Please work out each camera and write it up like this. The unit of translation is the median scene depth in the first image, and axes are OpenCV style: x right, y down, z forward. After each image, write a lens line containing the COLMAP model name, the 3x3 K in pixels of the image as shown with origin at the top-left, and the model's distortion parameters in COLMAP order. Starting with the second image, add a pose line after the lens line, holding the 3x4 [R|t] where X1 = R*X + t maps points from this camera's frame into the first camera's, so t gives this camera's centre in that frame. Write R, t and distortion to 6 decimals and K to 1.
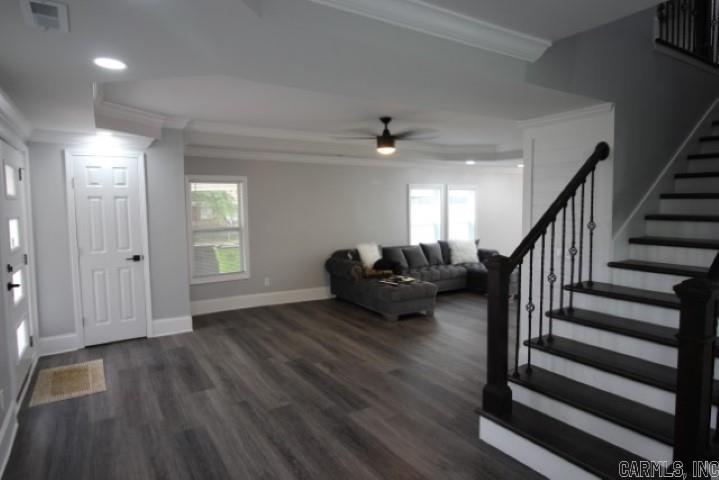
lens RADIAL K [[414.8, 0, 359.5], [0, 414.8, 240.0], [0, 0, 1]] dist [0.001251, 0.000005]
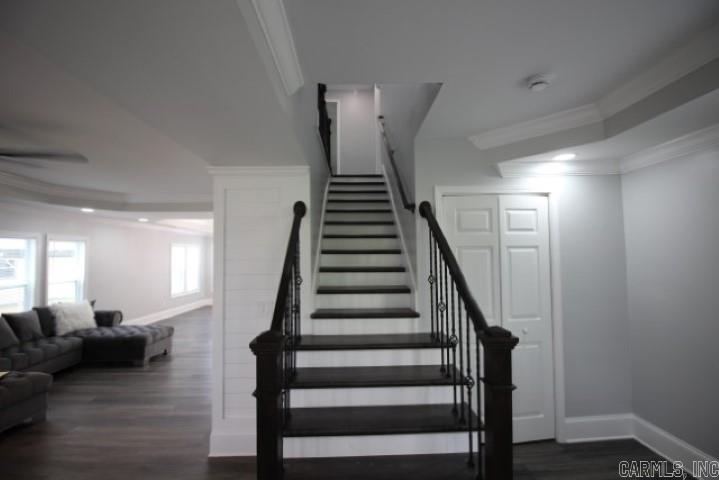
lens RADIAL K [[335.8, 0, 358.8], [0, 335.8, 237.0], [0, 0, 1]] dist [0.000757, -0.013297]
pose [[0.514865, 0.048389, 0.855904, -0.028530], [0.077917, 0.991632, -0.102933, -0.016950], [-0.853723, 0.119686, 0.506786, 0.176866]]
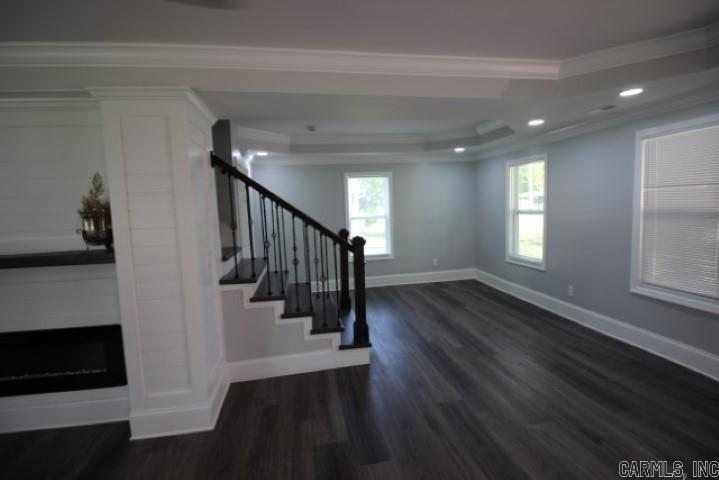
lens RADIAL K [[335.8, 0, 358.8], [0, 335.8, 237.0], [0, 0, 1]] dist [0.000757, -0.013297]
pose [[-0.921261, 0.002688, 0.388935, -0.169128], [0.073519, 0.983153, 0.167347, -0.197177], [-0.381933, 0.182765, -0.905938, 2.575890]]
